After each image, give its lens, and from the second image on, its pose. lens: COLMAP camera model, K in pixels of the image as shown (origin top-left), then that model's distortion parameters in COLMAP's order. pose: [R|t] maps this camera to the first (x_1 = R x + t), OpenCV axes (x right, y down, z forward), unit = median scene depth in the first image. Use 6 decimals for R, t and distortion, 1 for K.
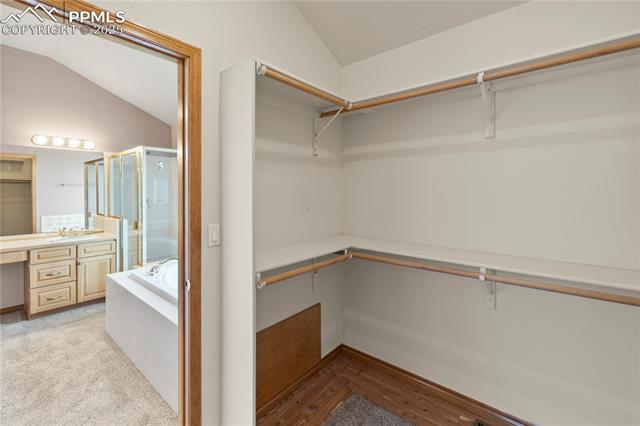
lens RADIAL K [[276.2, 0, 316.7], [0, 276.2, 193.7], [0, 0, 1]] dist [-0.002190, -0.000512]
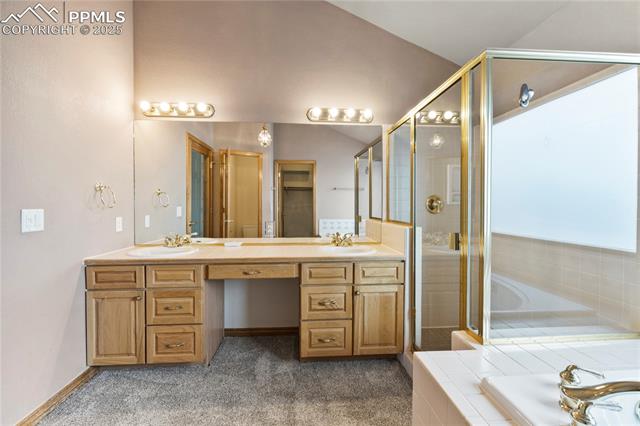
lens RADIAL K [[276.2, 0, 319.6], [0, 276.2, 209.8], [0, 0, 1]] dist [-0.002190, -0.000512]
pose [[0.700661, 0.014898, -0.713339, -0.473430], [-0.008227, 0.999884, 0.012802, 0.057703], [0.713447, -0.003101, 0.700703, 0.499166]]
